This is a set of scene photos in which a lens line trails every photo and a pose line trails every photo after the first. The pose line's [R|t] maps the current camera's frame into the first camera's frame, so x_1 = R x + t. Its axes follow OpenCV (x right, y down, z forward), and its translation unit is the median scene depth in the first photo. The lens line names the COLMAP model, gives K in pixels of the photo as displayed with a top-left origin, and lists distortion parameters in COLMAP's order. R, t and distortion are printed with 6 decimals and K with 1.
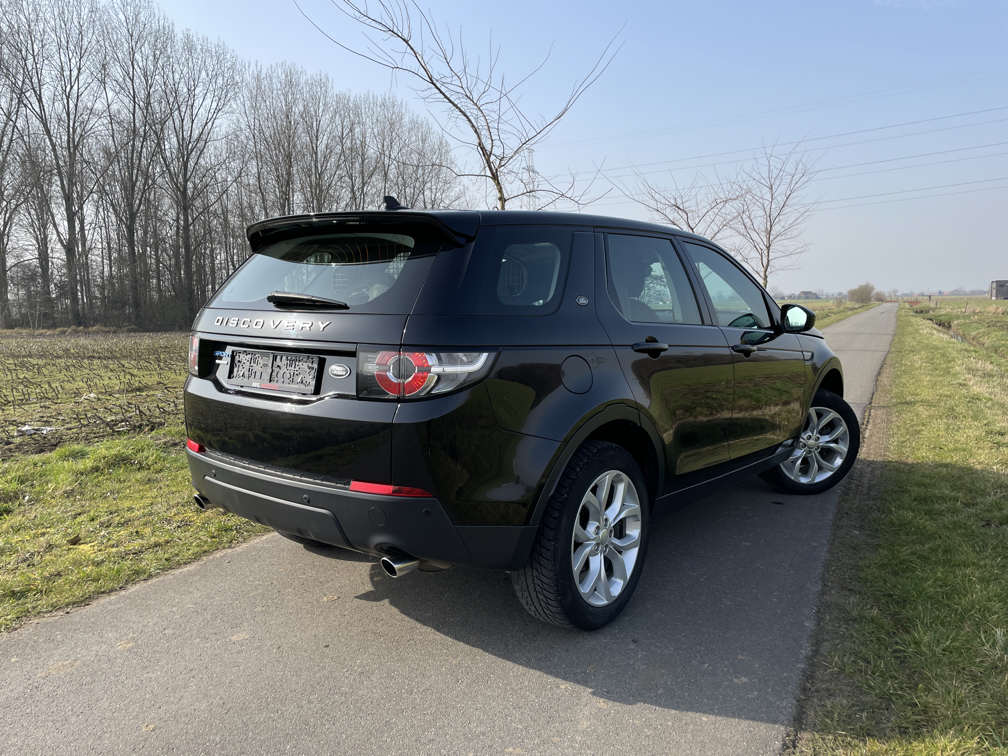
lens RADIAL K [[760.1, 0, 504.0], [0, 760.1, 378.0], [0, 0, 1]] dist [0.094210, -0.125609]
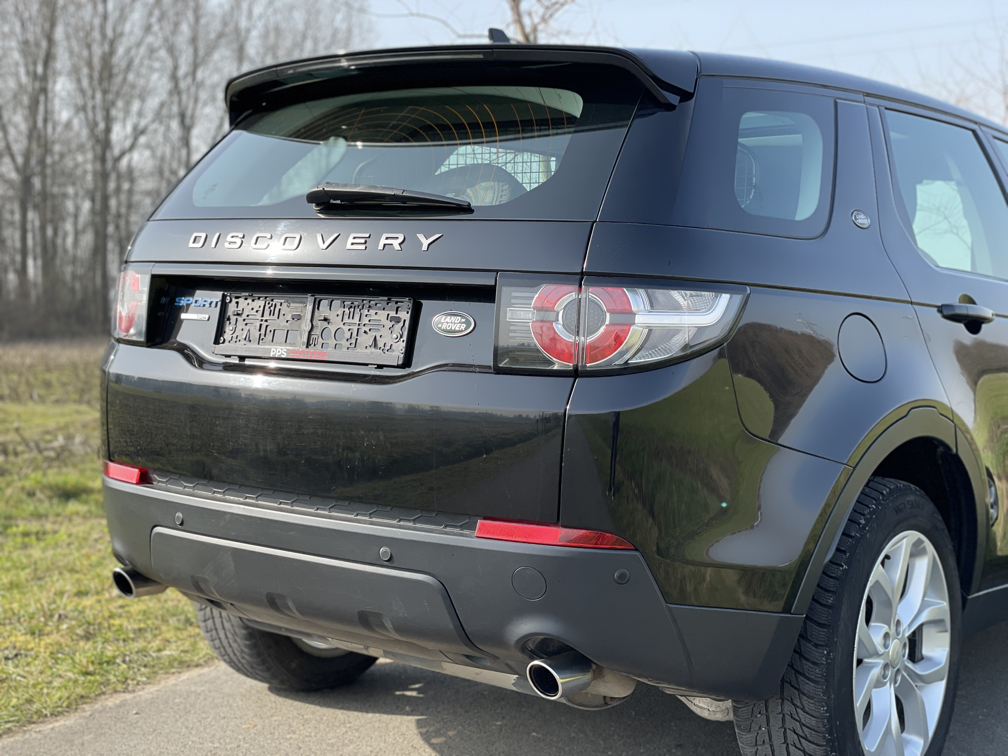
lens RADIAL K [[1505.6, 0, 508.2], [0, 1505.6, 373.3], [0, 0, 1]] dist [0.138798, -0.192638]
pose [[0.998820, 0.025000, 0.041631, -0.195527], [-0.022561, 0.998058, -0.058060, 0.079054], [-0.043001, 0.057052, 0.997445, -0.079212]]
